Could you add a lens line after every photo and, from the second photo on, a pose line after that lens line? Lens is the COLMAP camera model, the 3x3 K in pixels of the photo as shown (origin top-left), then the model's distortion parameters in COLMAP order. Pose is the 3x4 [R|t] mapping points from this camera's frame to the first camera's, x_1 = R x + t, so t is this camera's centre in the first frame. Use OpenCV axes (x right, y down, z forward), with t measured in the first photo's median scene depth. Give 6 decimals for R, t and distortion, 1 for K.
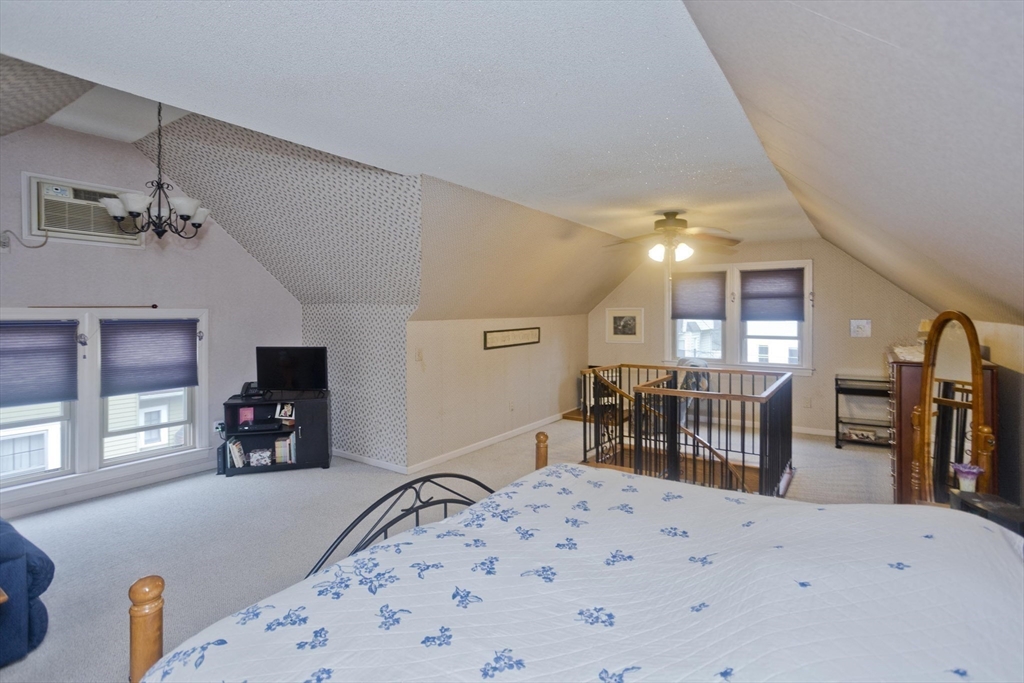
lens RADIAL K [[503.3, 0, 506.4], [0, 503.3, 306.4], [0, 0, 1]] dist [-0.053990, 0.030037]
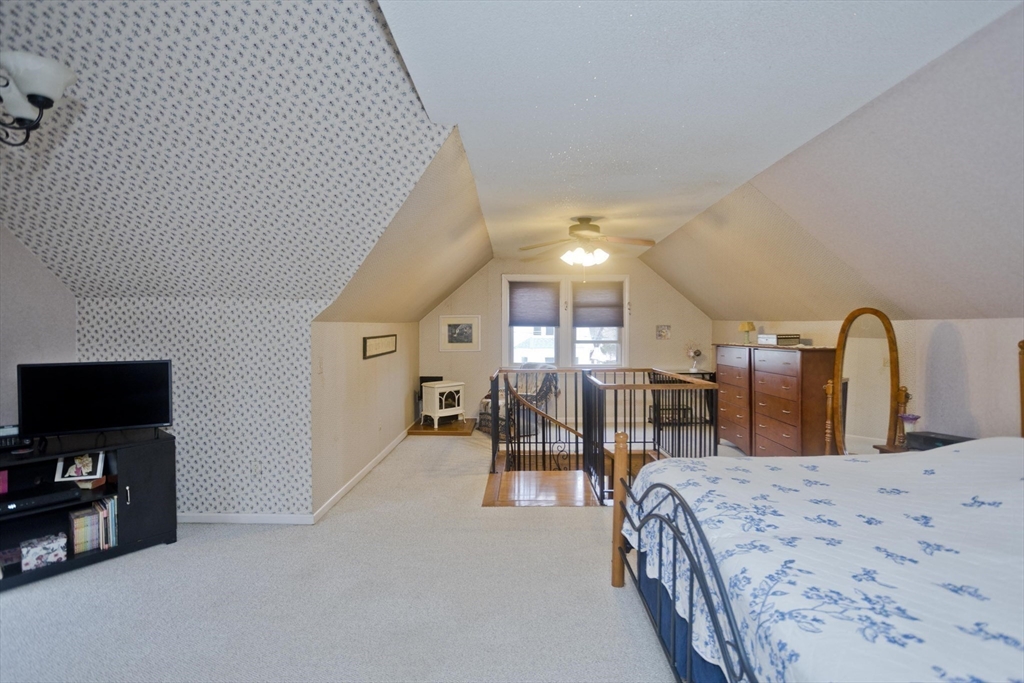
lens RADIAL K [[503.0, 0, 516.0], [0, 503.0, 329.2], [0, 0, 1]] dist [-0.049895, 0.031109]
pose [[0.829644, -0.001054, 0.558292, -0.355039], [-0.005690, 0.999930, 0.010342, 0.031166], [-0.558264, -0.011756, 0.829580, 0.202328]]
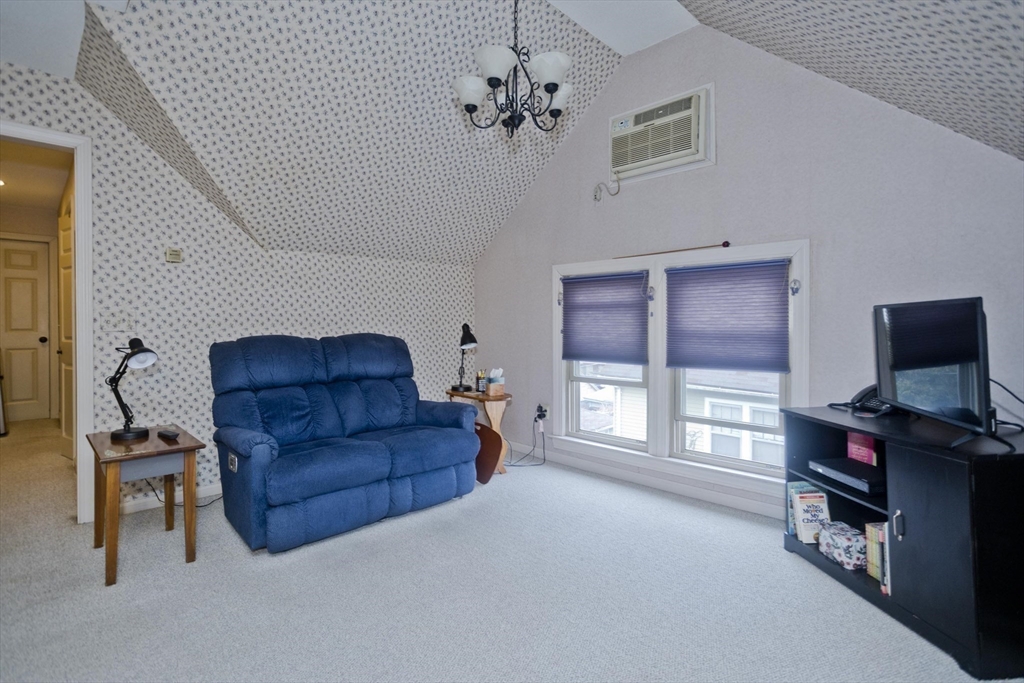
lens RADIAL K [[503.0, 0, 516.0], [0, 503.0, 329.2], [0, 0, 1]] dist [-0.049895, 0.031109]
pose [[-0.183186, 0.011283, -0.983014, 0.005362], [0.008517, 0.999915, 0.009890, 0.099245], [0.983041, -0.006560, -0.183266, 0.787120]]
